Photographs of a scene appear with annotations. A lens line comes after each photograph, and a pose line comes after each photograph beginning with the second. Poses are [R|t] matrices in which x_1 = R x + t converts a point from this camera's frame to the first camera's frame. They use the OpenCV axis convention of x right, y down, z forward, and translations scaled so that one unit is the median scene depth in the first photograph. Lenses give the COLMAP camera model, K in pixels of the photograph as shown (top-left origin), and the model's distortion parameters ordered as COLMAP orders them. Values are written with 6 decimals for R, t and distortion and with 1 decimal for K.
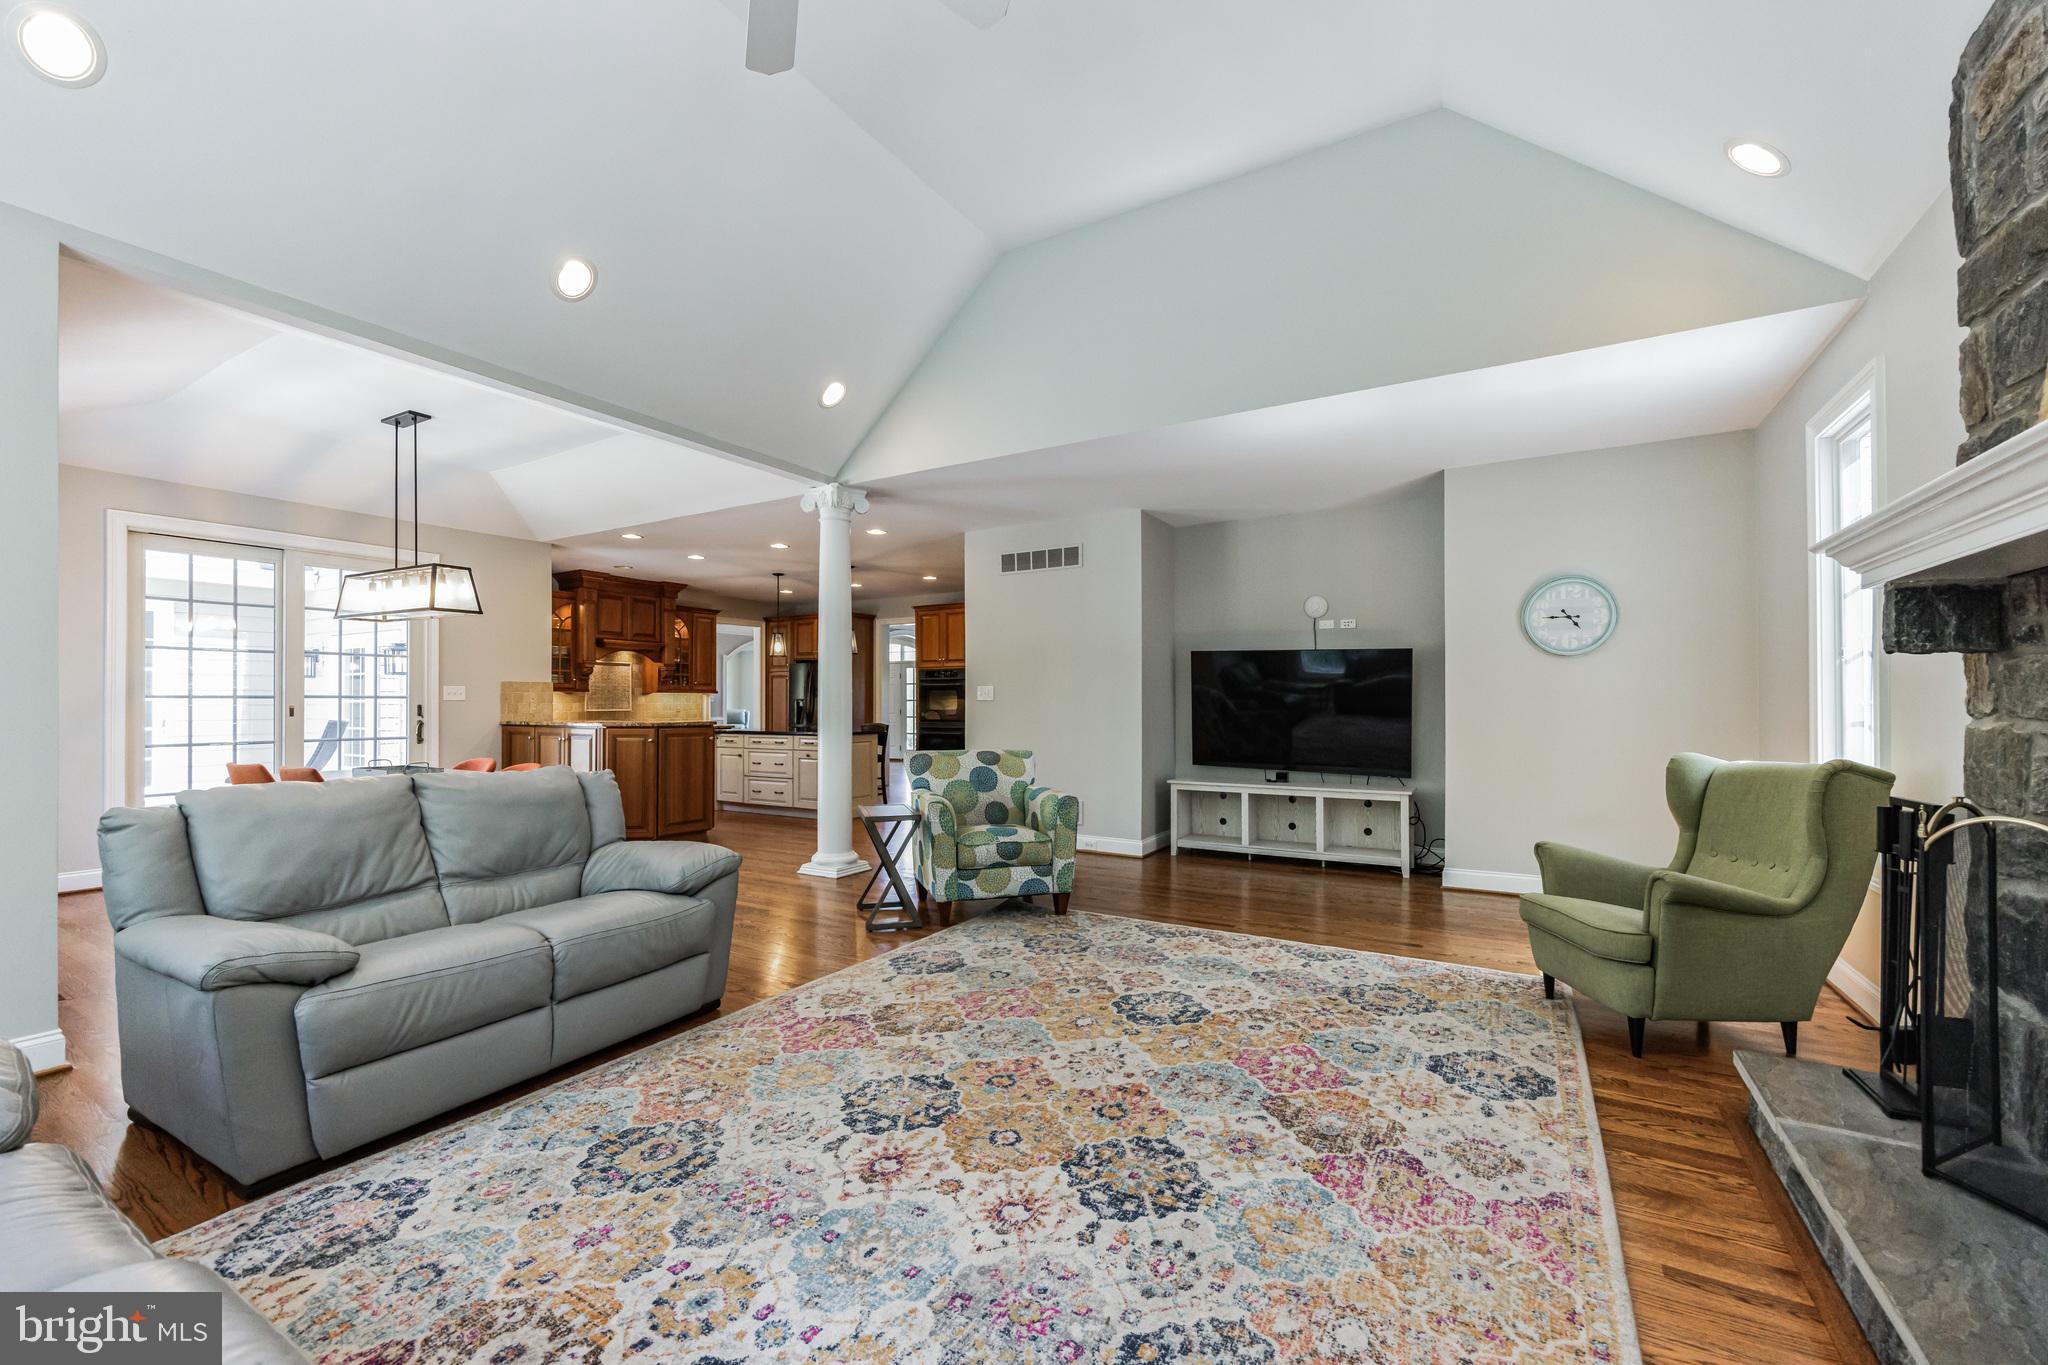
lens RADIAL K [[836.9, 0, 1019.3], [0, 836.9, 691.0], [0, 0, 1]] dist [0.000168, 0.000850]
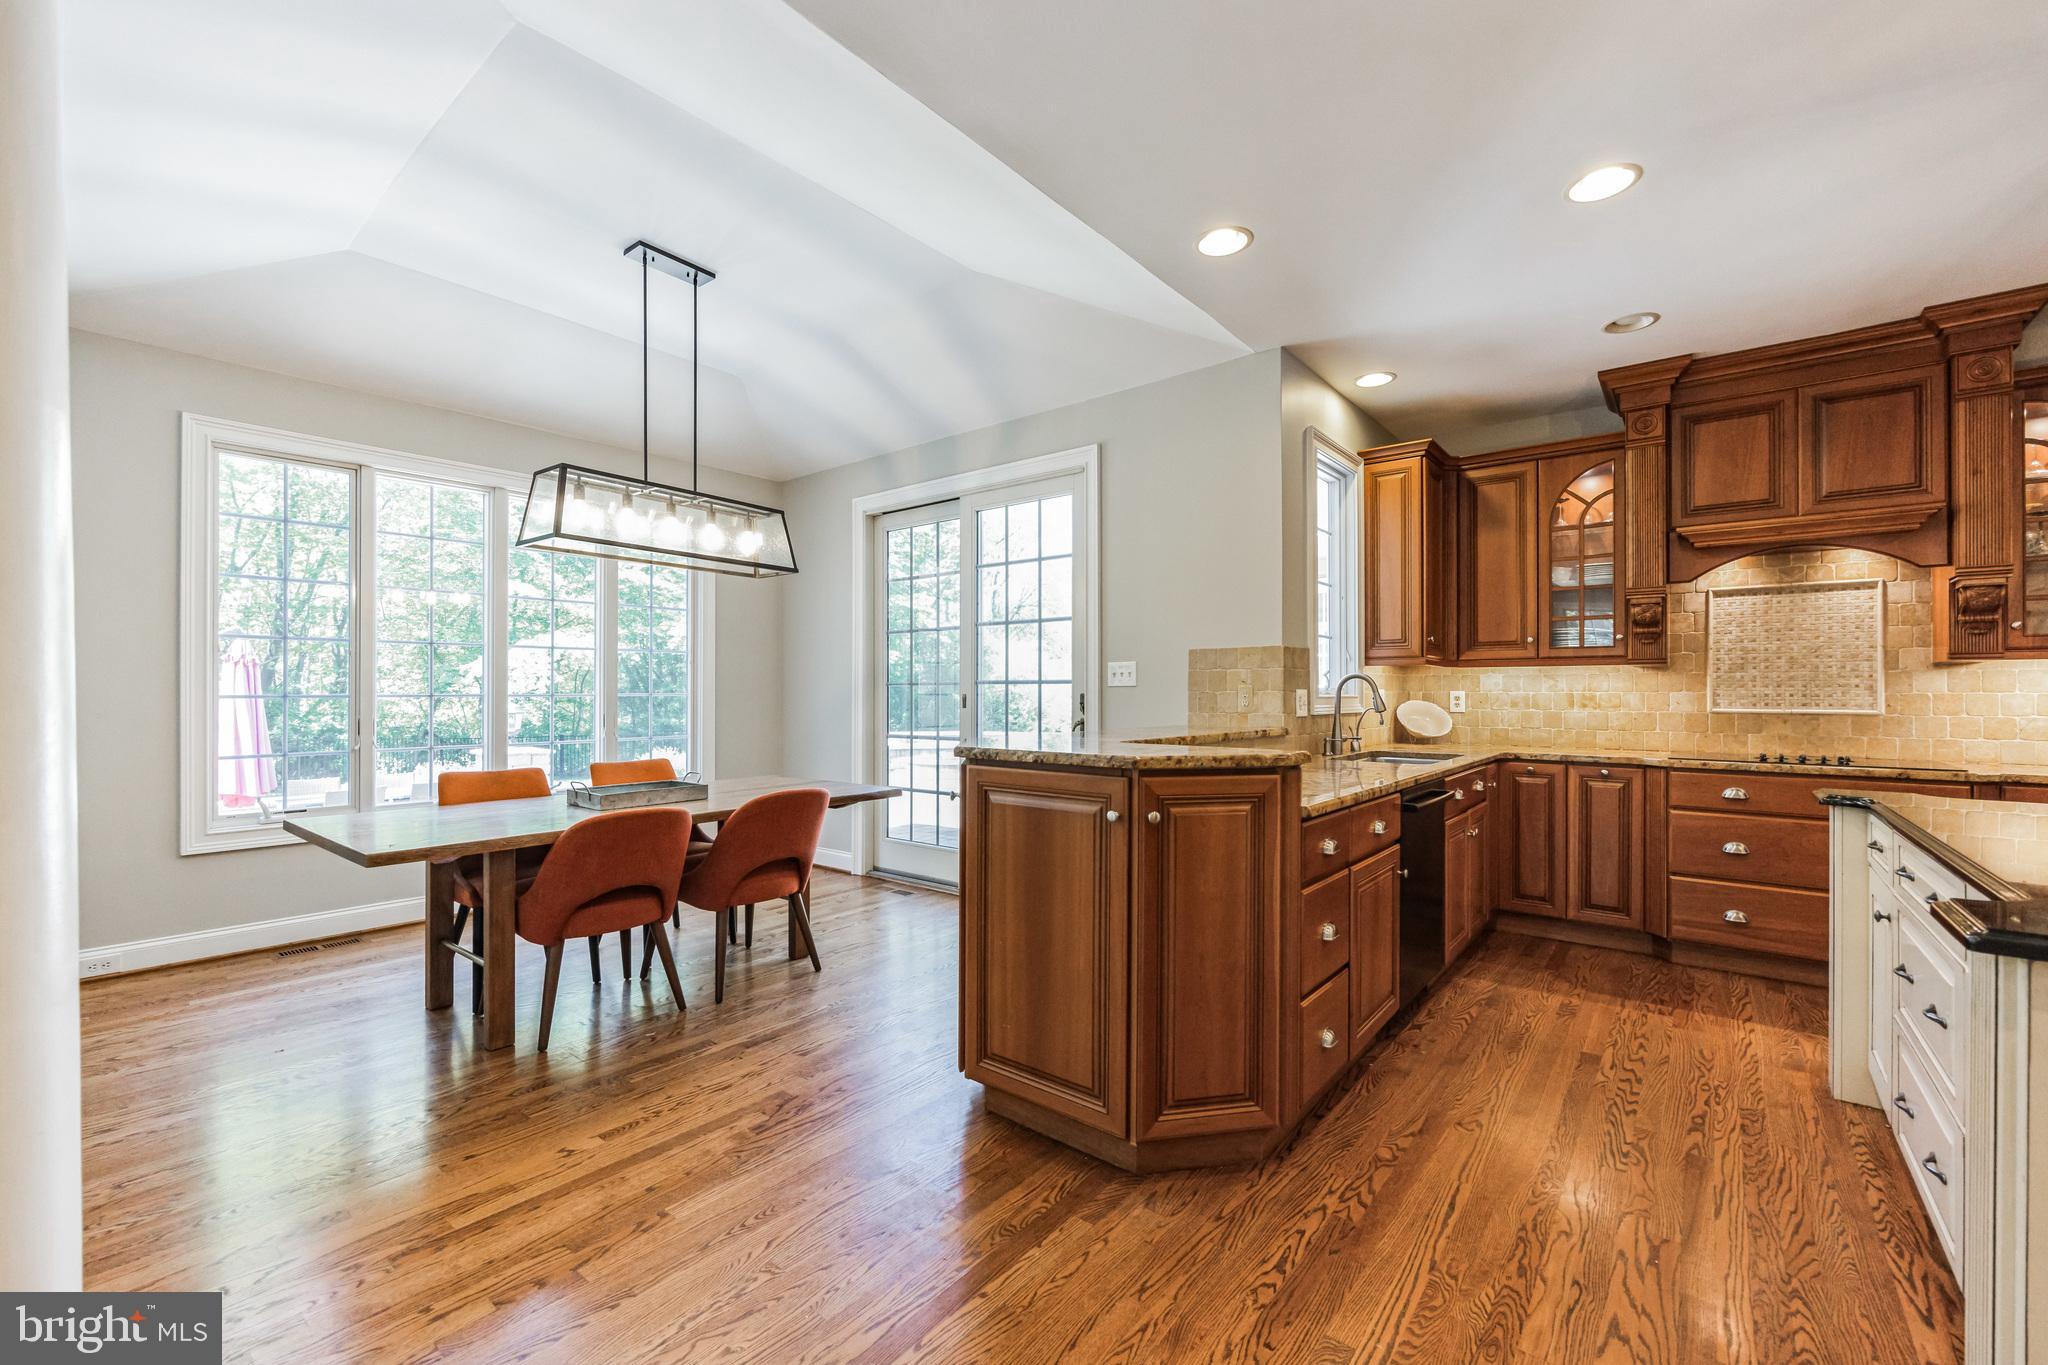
lens RADIAL K [[836.9, 0, 1016.7], [0, 836.9, 688.2], [0, 0, 1]] dist [0.000168, 0.000850]
pose [[-0.152490, -0.004445, -0.988295, -0.061827], [0.011253, 0.999917, -0.006233, 0.011060], [0.988241, -0.012072, -0.152427, 0.721857]]
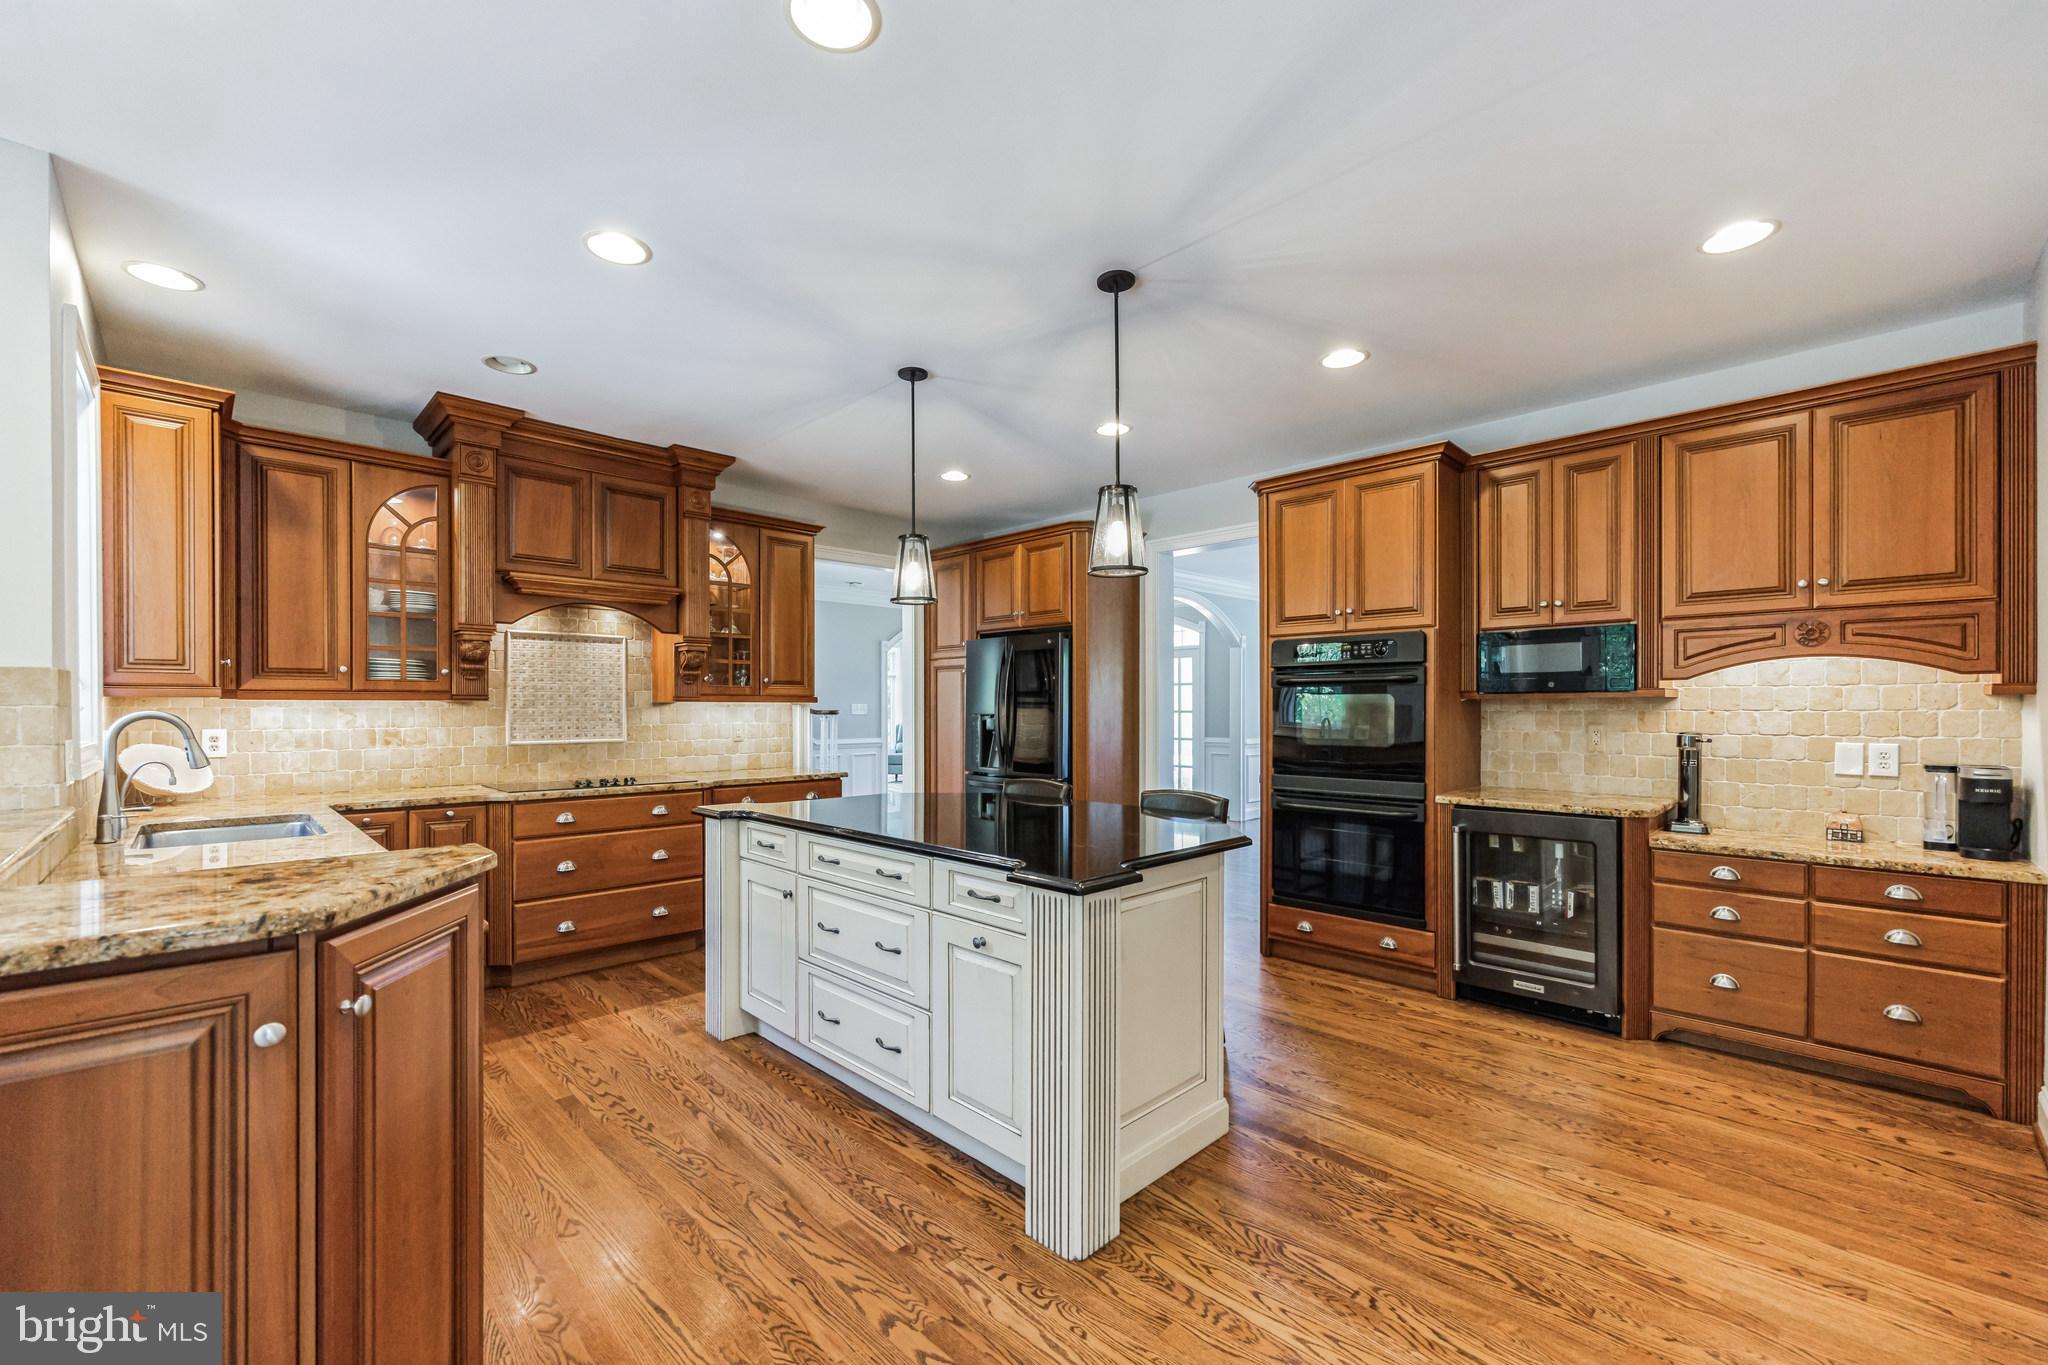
lens RADIAL K [[836.9, 0, 1000.4], [0, 836.9, 712.6], [0, 0, 1]] dist [0.000168, 0.000850]
pose [[0.963545, 0.000267, -0.267546, -0.150405], [0.004956, 0.999810, 0.018845, 0.000125], [0.267500, -0.019484, 0.963361, 0.640316]]
